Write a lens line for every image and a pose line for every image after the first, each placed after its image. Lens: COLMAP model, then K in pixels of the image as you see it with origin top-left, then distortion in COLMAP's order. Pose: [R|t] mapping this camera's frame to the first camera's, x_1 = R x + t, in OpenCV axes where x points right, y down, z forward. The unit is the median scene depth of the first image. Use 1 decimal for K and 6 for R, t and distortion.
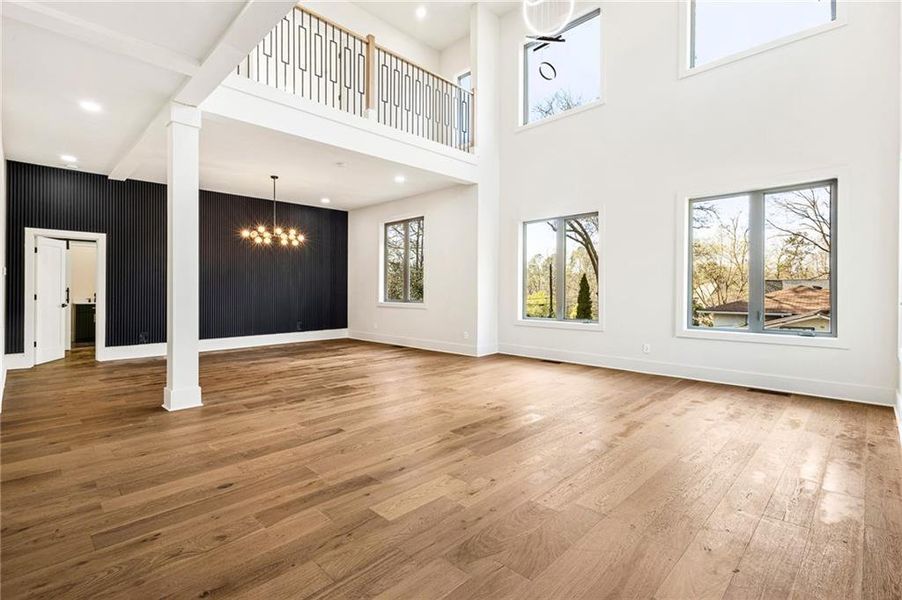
lens RADIAL K [[419.0, 0, 450.4], [0, 419.0, 289.7], [0, 0, 1]] dist [0.011373, 0.000242]
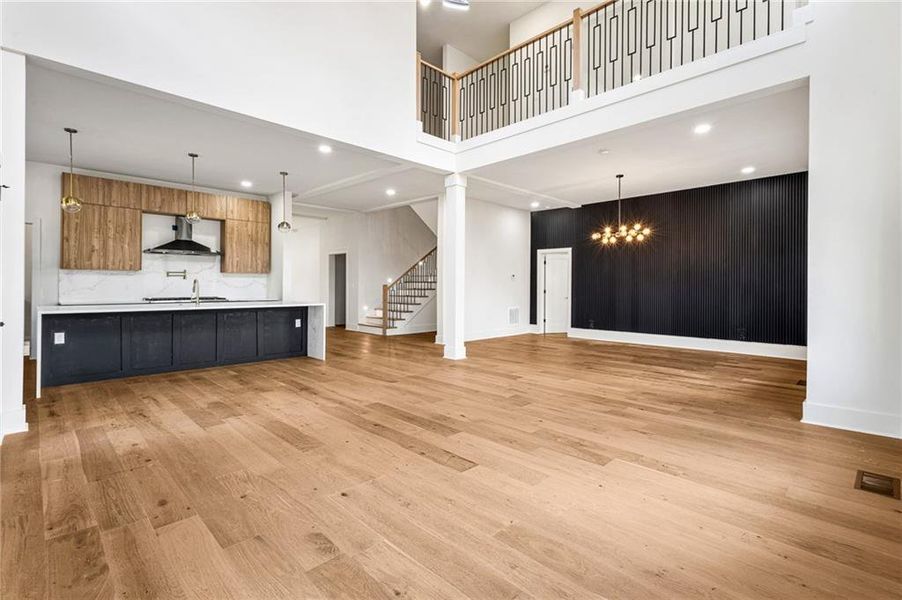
lens RADIAL K [[419.0, 0, 441.6], [0, 419.0, 286.4], [0, 0, 1]] dist [0.011373, 0.000242]
pose [[-0.022485, 0.001426, -0.999746, 0.613994], [-0.005663, 0.999983, 0.001554, -0.002299], [0.999731, 0.005696, -0.022477, 0.611501]]
